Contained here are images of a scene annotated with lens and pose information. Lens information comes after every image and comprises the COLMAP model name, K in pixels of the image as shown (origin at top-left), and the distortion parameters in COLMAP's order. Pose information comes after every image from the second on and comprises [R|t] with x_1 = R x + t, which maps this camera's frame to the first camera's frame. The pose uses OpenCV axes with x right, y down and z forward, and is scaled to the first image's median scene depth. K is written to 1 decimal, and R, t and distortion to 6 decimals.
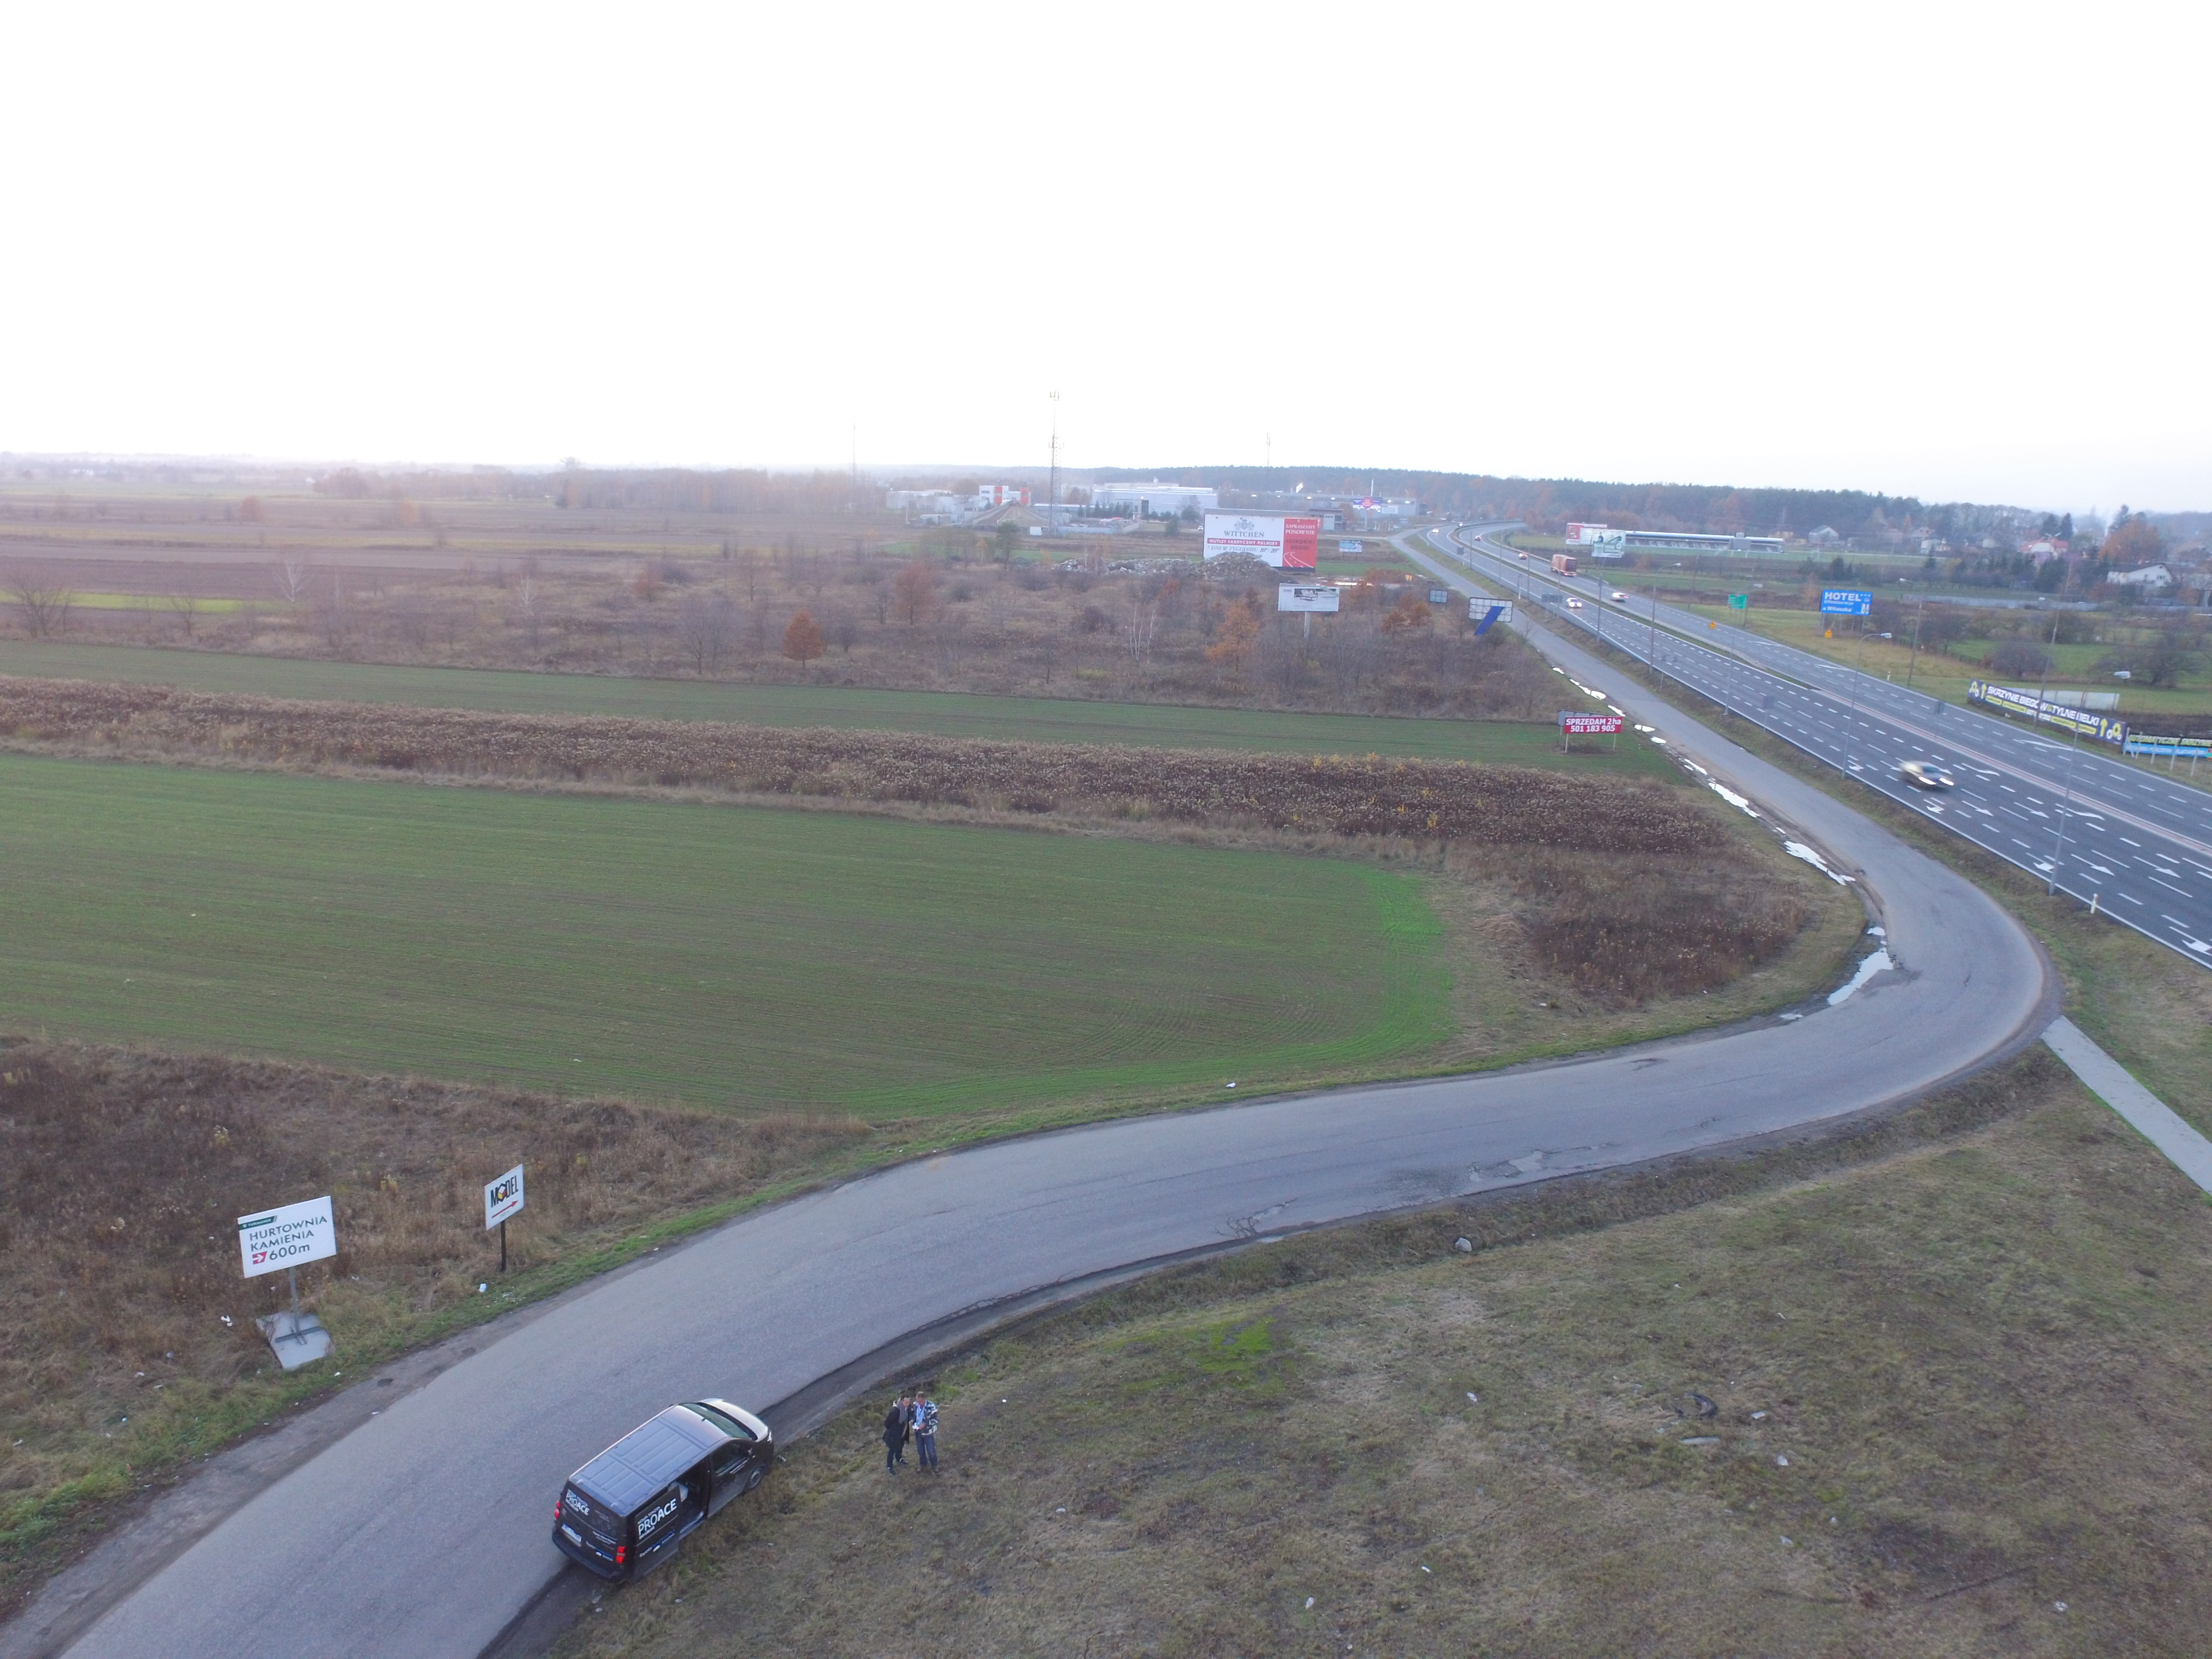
lens RADIAL K [[1494.9, 0, 1092.1], [0, 1494.9, 838.7], [0, 0, 1]] dist [-0.130953, 0.098474]
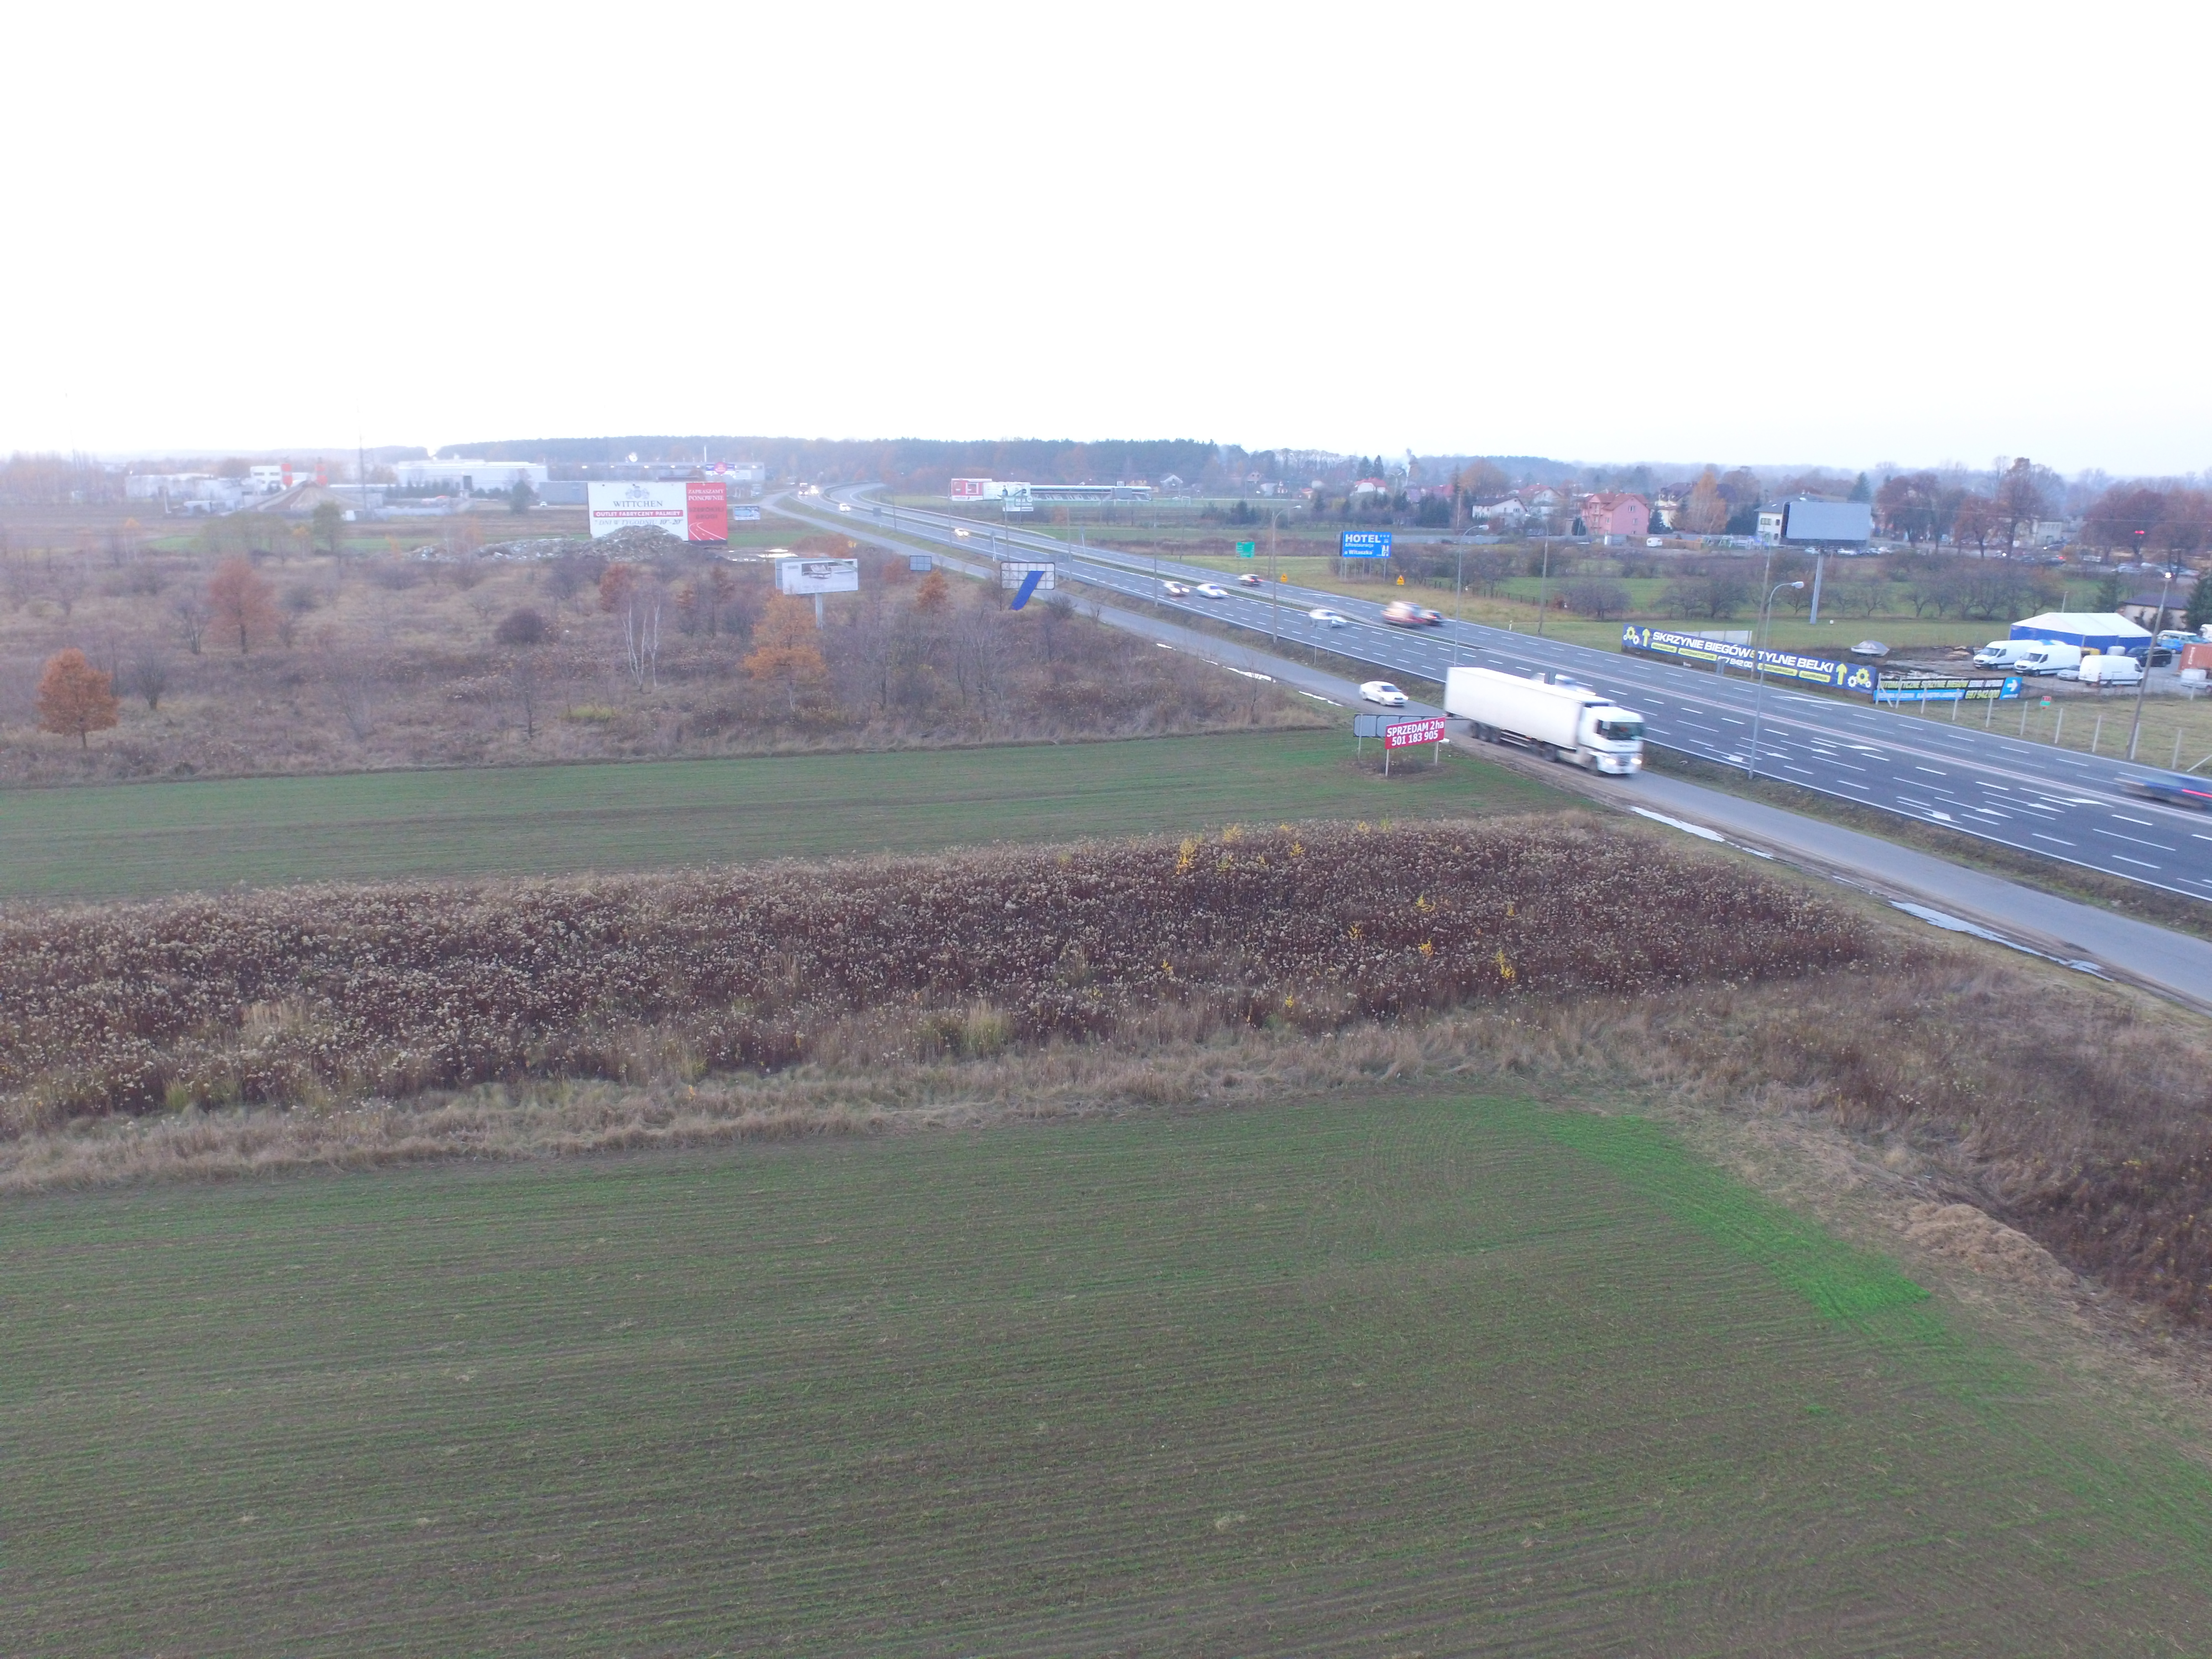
lens RADIAL K [[1494.9, 0, 1092.1], [0, 1494.9, 838.7], [0, 0, 1]] dist [-0.130953, 0.098474]
pose [[0.899283, -0.123785, 0.419485, -0.072006], [0.115414, 0.992280, 0.045389, -0.053744], [-0.421865, 0.007597, 0.906627, 0.293486]]
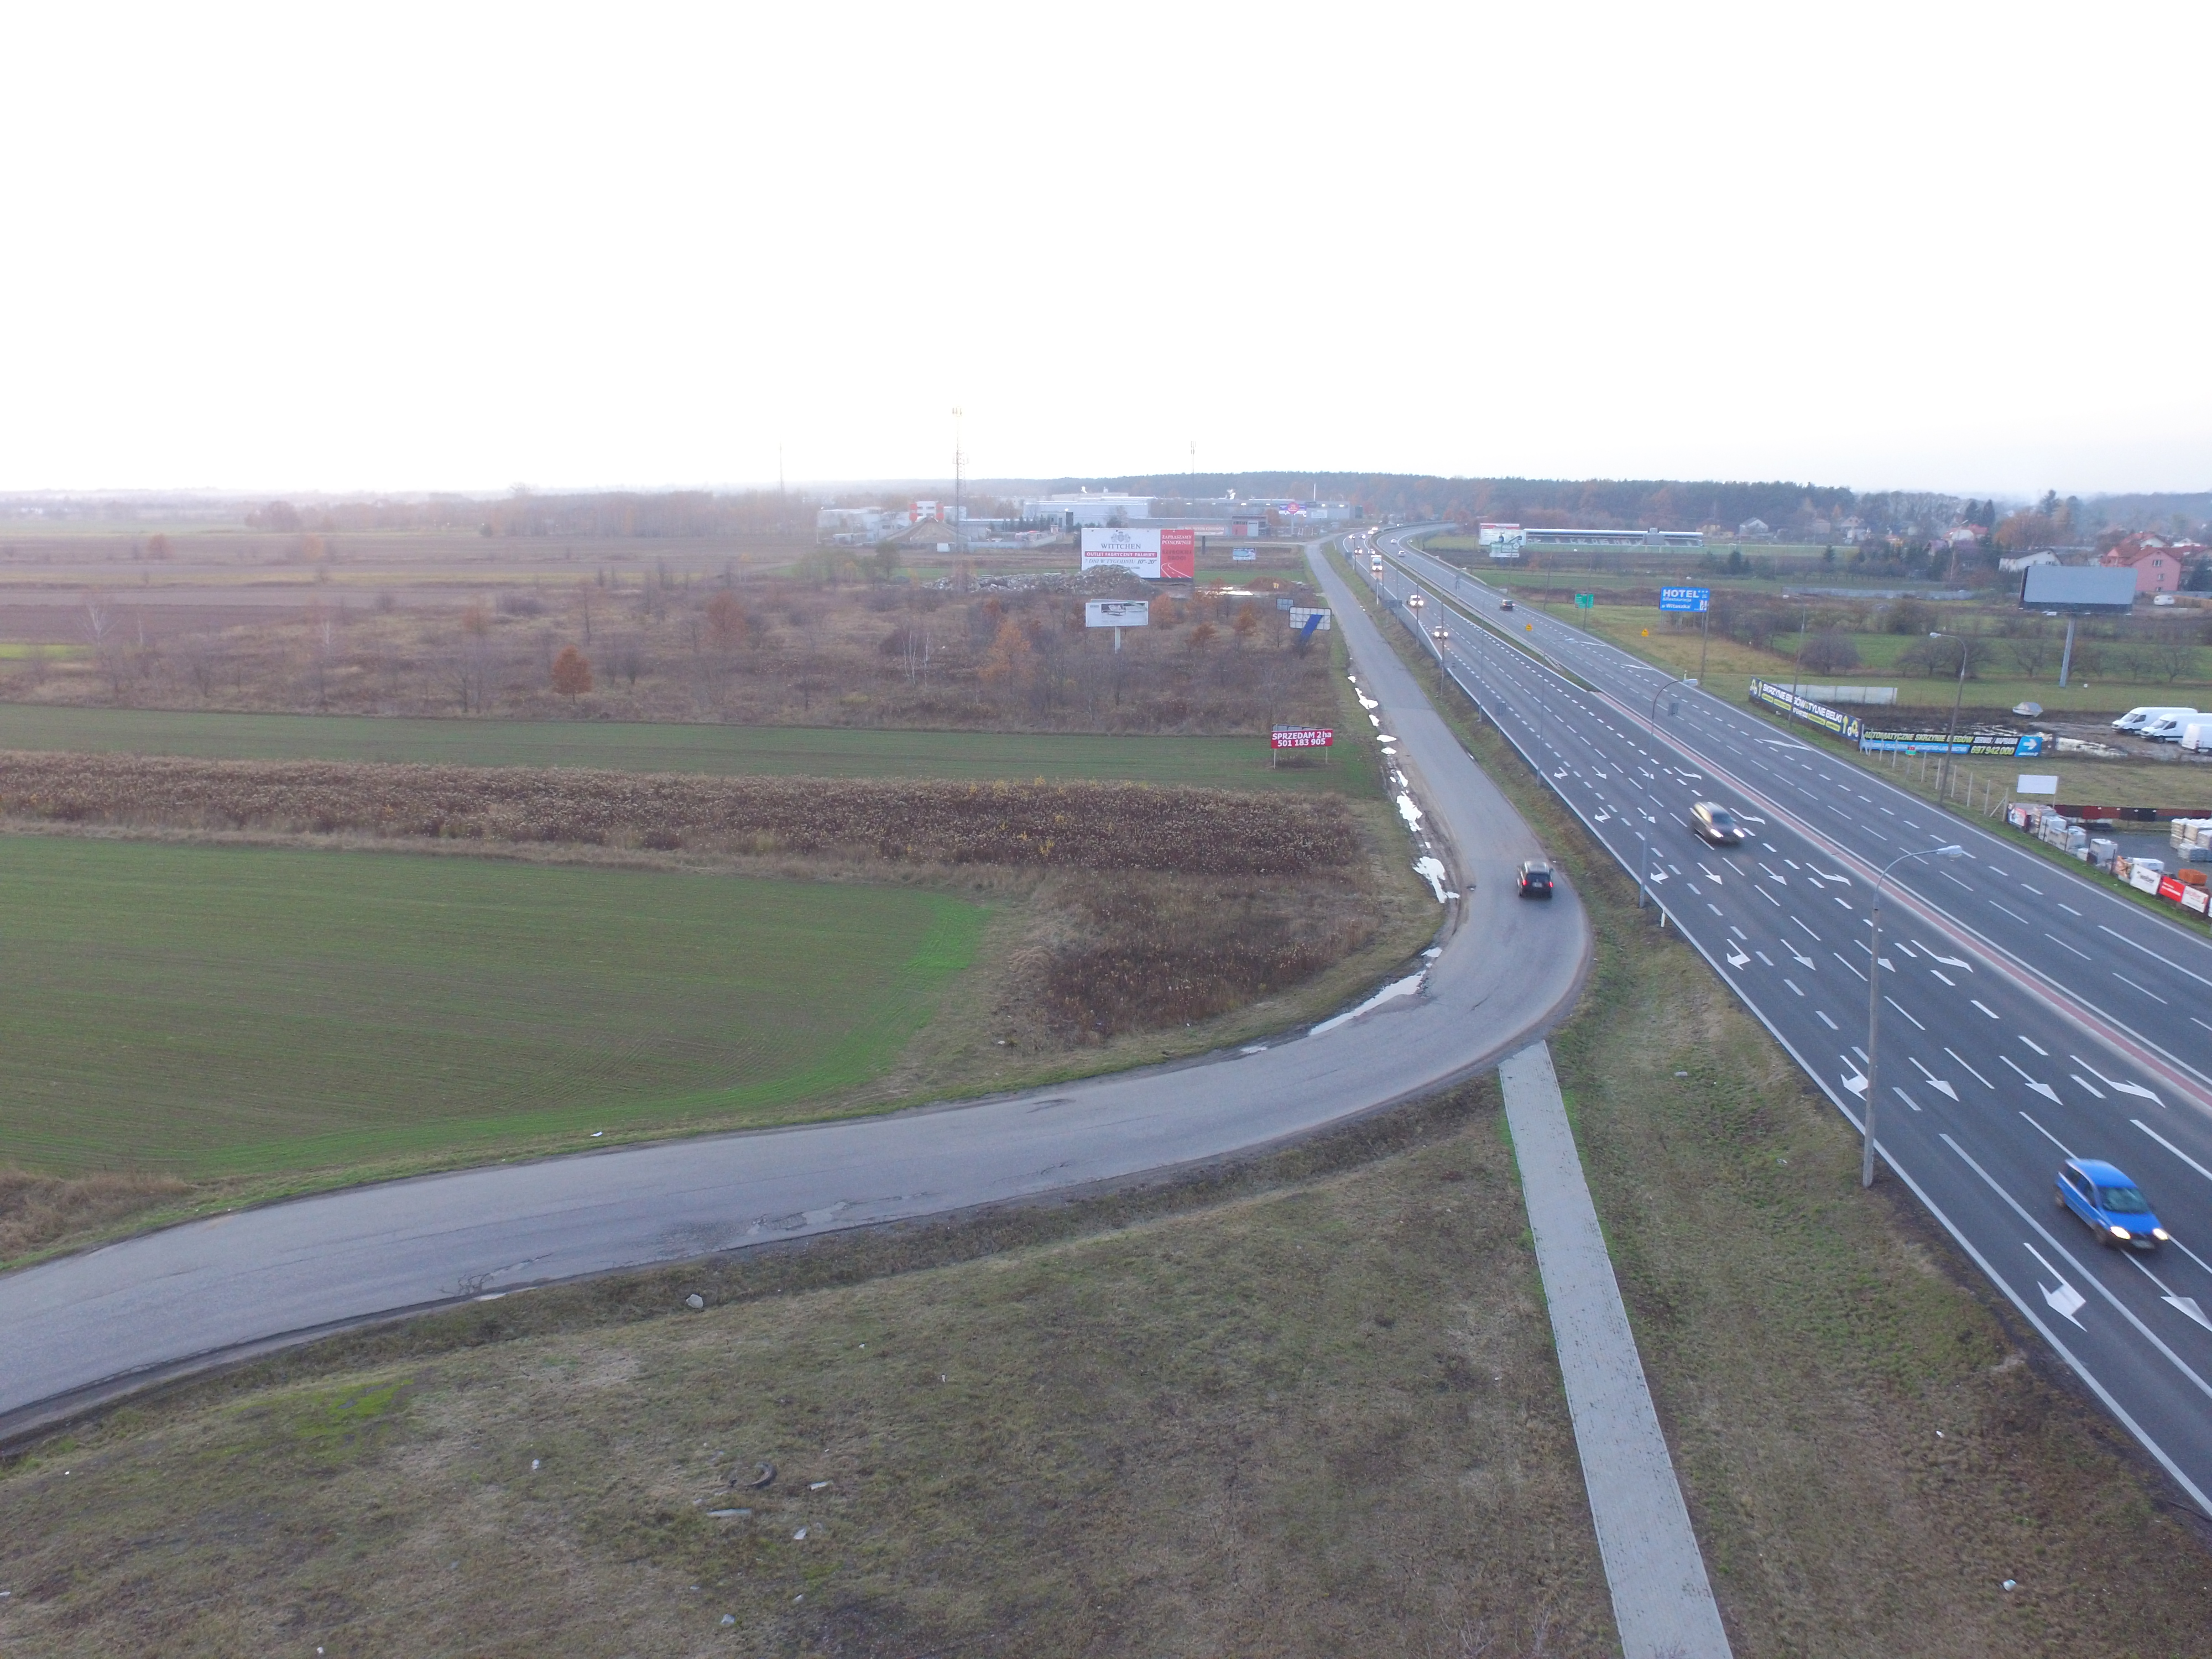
lens RADIAL K [[1494.9, 0, 1092.1], [0, 1494.9, 838.7], [0, 0, 1]] dist [-0.130953, 0.098474]
pose [[0.999537, -0.028852, 0.009681, 0.131044], [0.028912, 0.999564, -0.006018, -0.005787], [-0.009503, 0.006295, 0.999935, 0.000878]]
